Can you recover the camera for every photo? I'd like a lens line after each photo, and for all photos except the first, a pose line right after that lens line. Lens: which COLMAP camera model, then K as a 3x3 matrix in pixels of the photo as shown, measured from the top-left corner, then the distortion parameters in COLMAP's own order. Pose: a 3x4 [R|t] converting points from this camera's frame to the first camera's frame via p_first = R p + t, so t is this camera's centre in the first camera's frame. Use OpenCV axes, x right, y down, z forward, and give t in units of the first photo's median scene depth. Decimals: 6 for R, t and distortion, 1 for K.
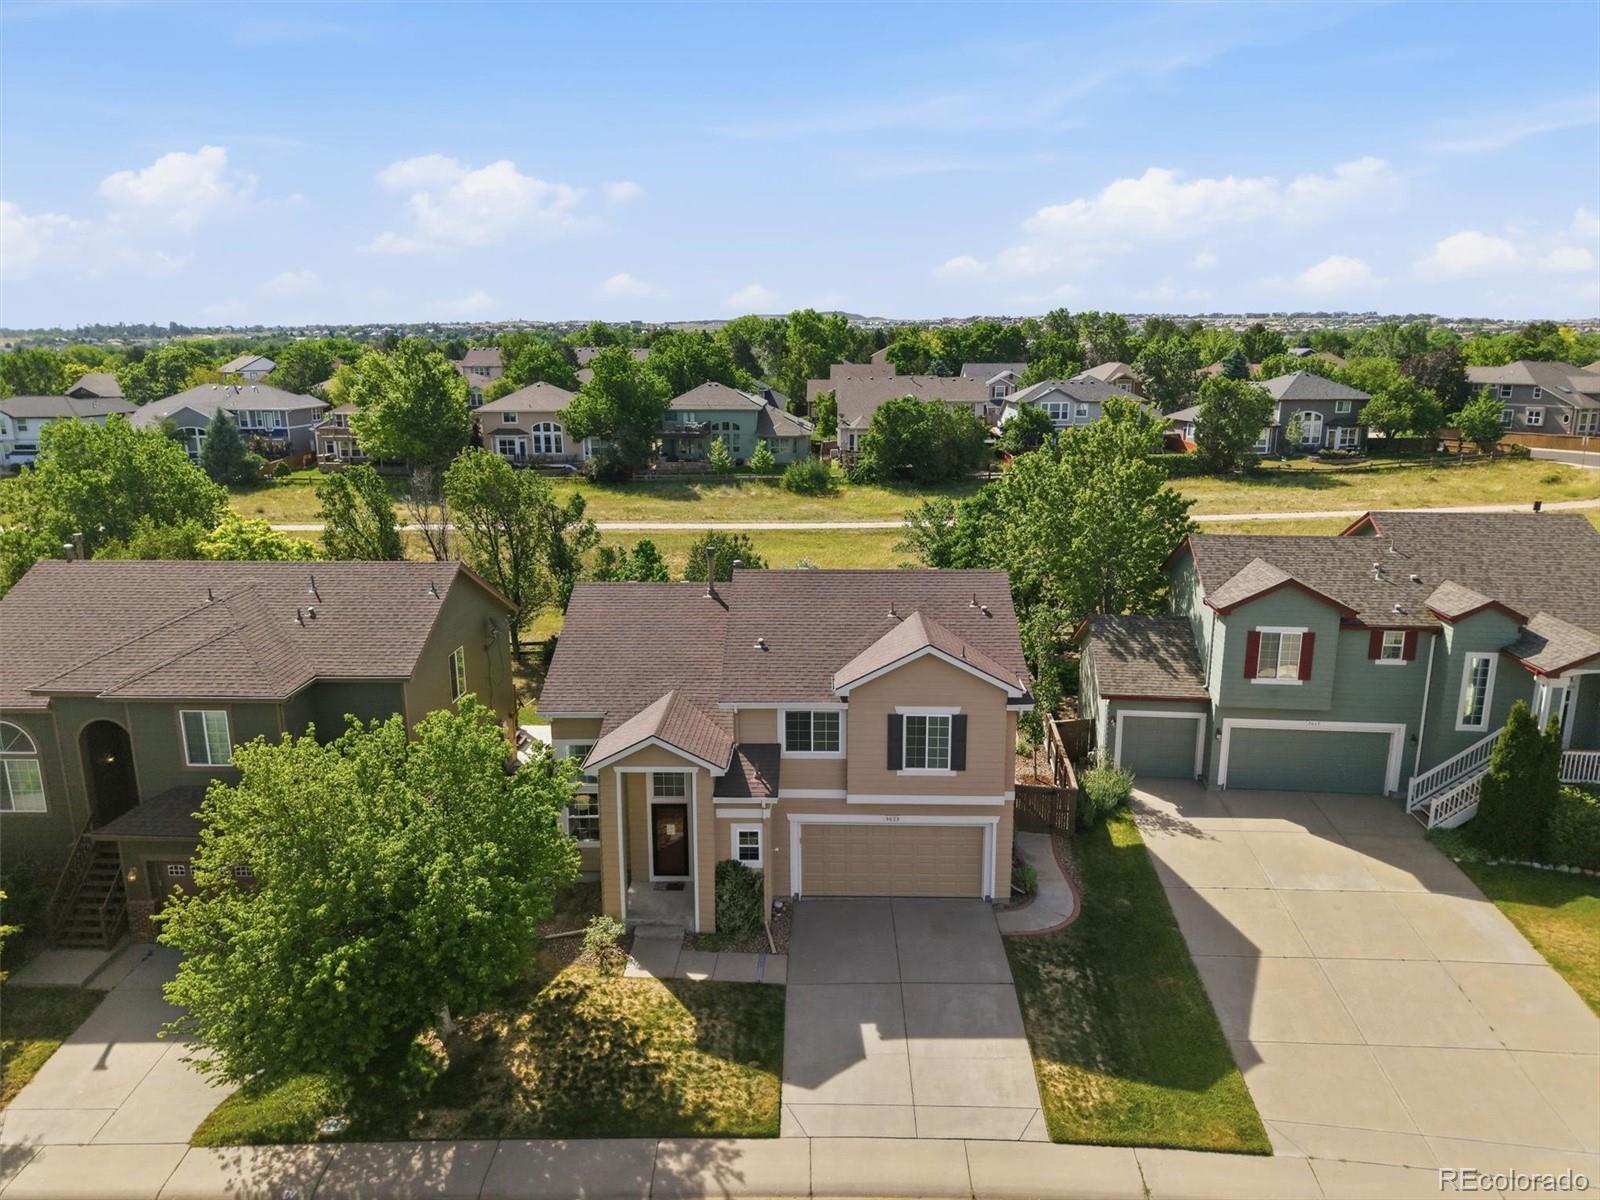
lens RADIAL K [[1106.8, 0, 792.8], [0, 1106.8, 594.7], [0, 0, 1]] dist [0.035384, -0.014654]
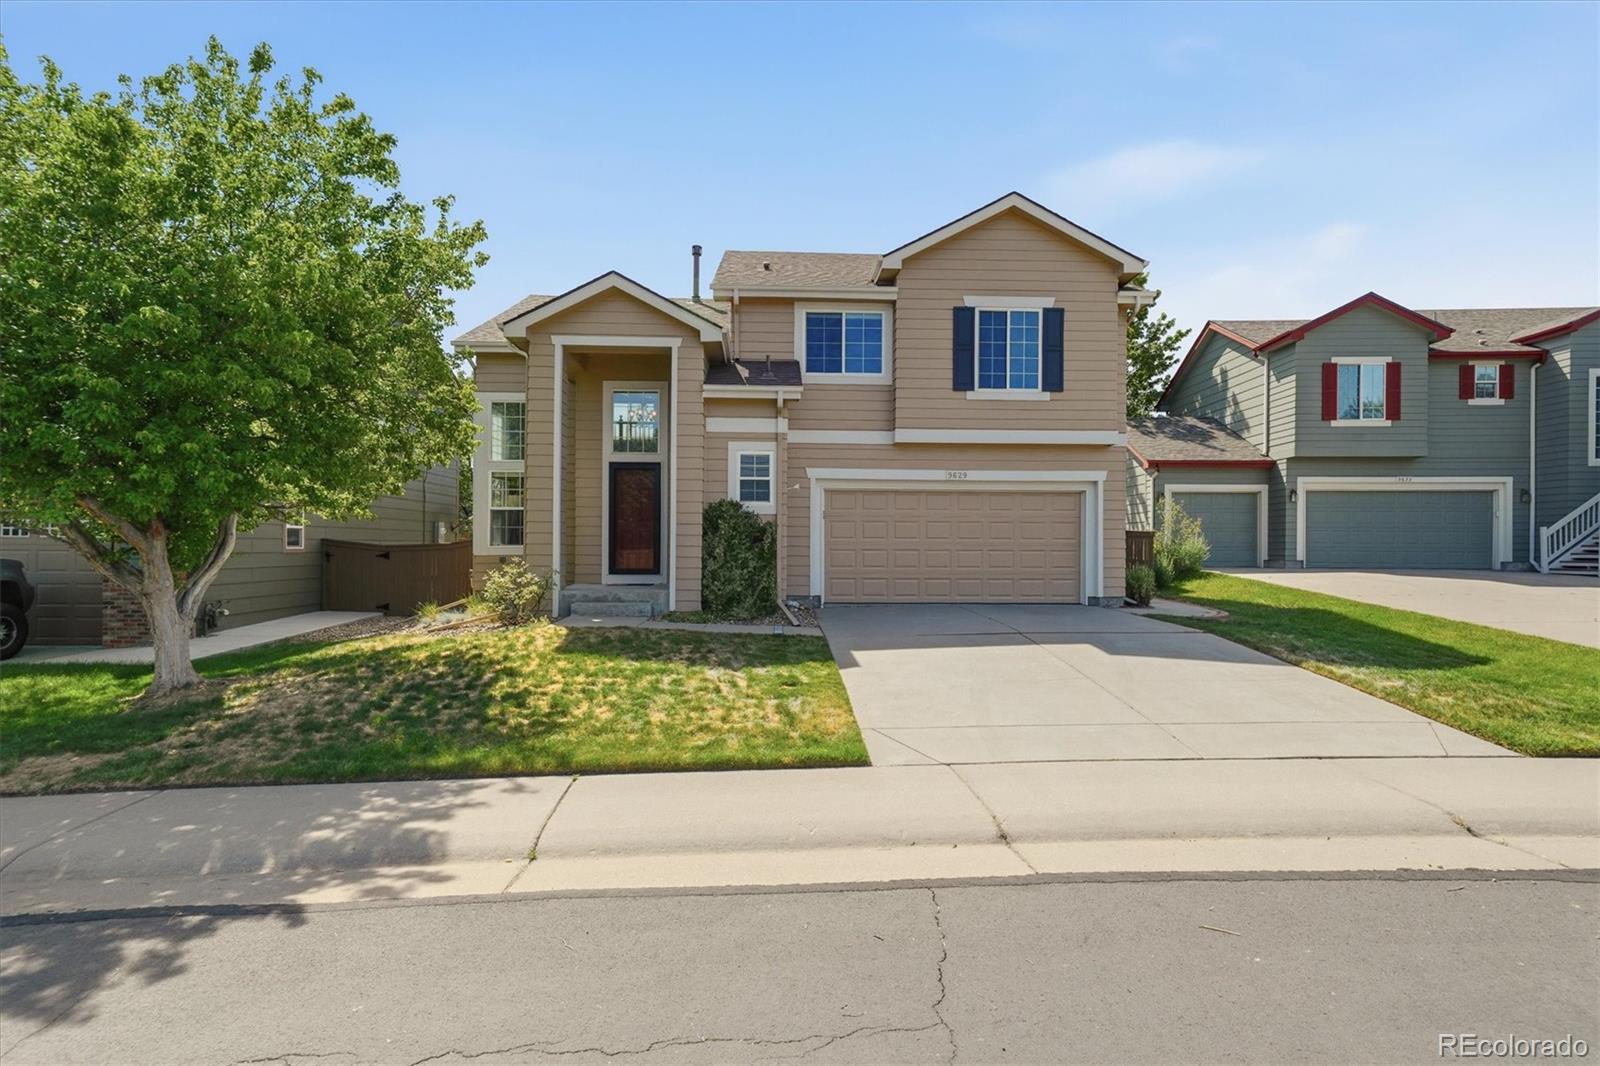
lens RADIAL K [[803.5, 0, 785.9], [0, 803.5, 538.8], [0, 0, 1]] dist [0.009652, 0.004077]
pose [[0.997738, 0.017072, 0.065023, -0.051253], [-0.001410, 0.972320, -0.233648, 0.368686], [-0.067212, 0.233027, 0.970145, 0.538117]]
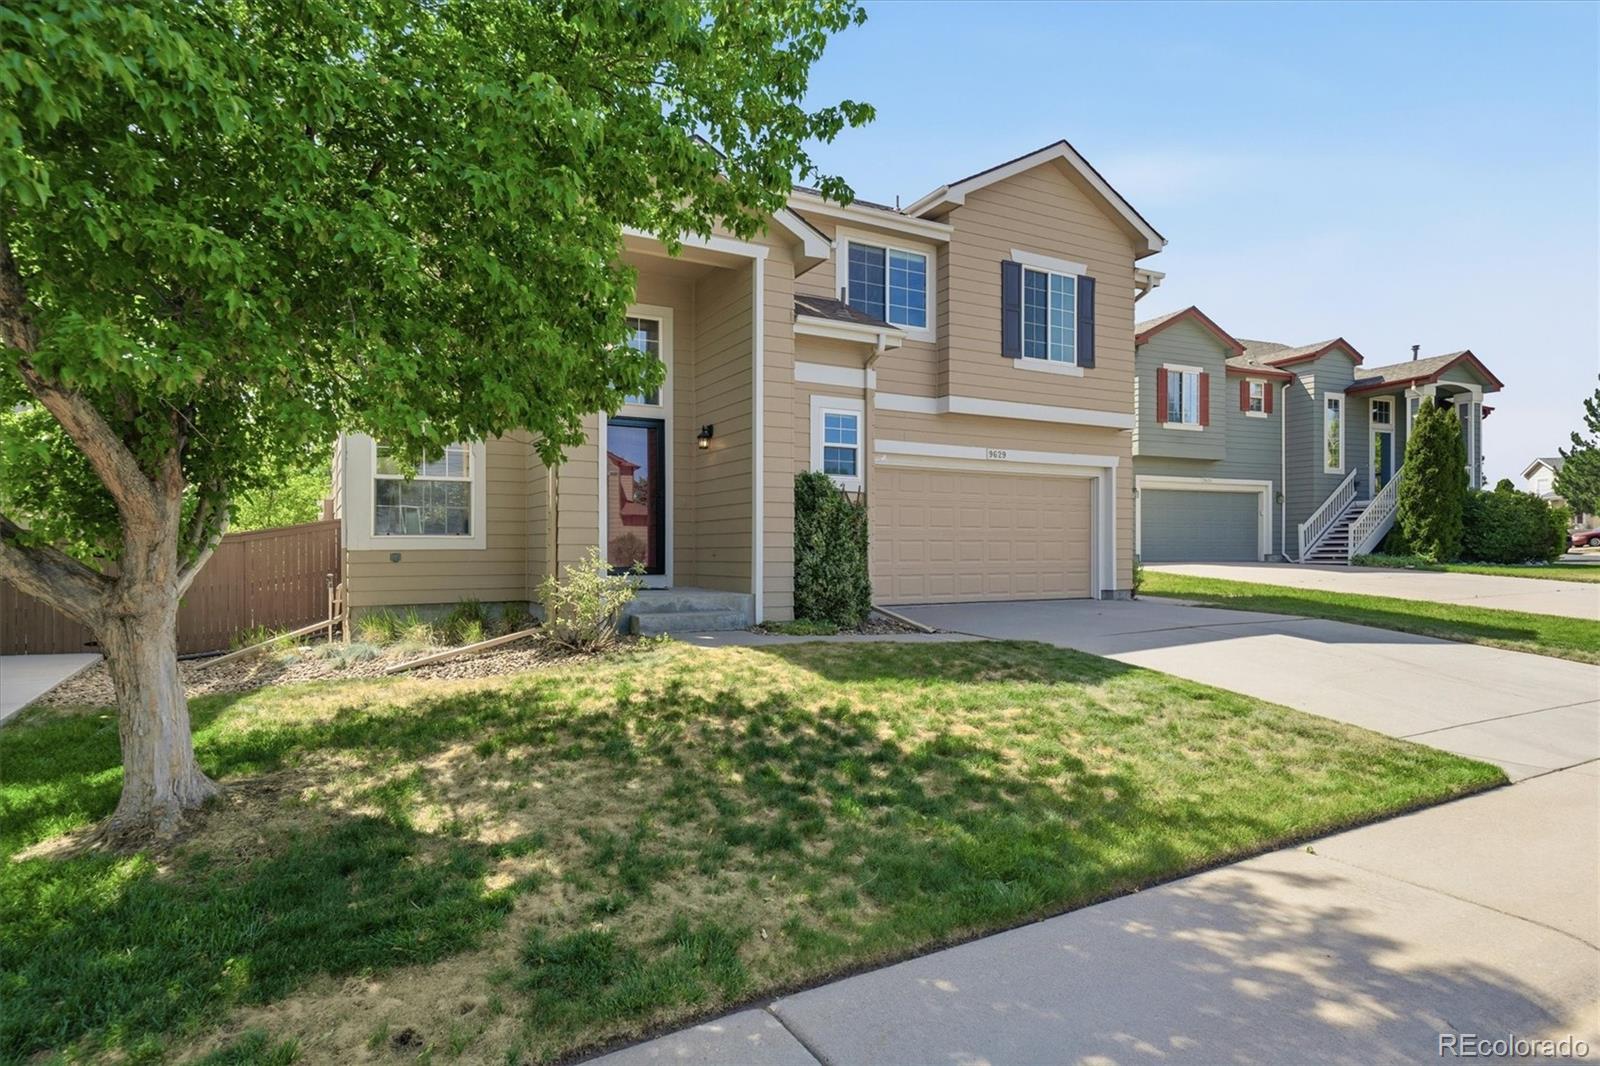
lens RADIAL K [[906.1, 0, 797.5], [0, 906.1, 547.6], [0, 0, 1]] dist [0.021215, -0.001810]
pose [[0.856194, 0.013454, 0.516480, -0.267215], [0.107344, 0.973215, -0.203299, 0.350204], [-0.505381, 0.229505, 0.831816, 0.668331]]
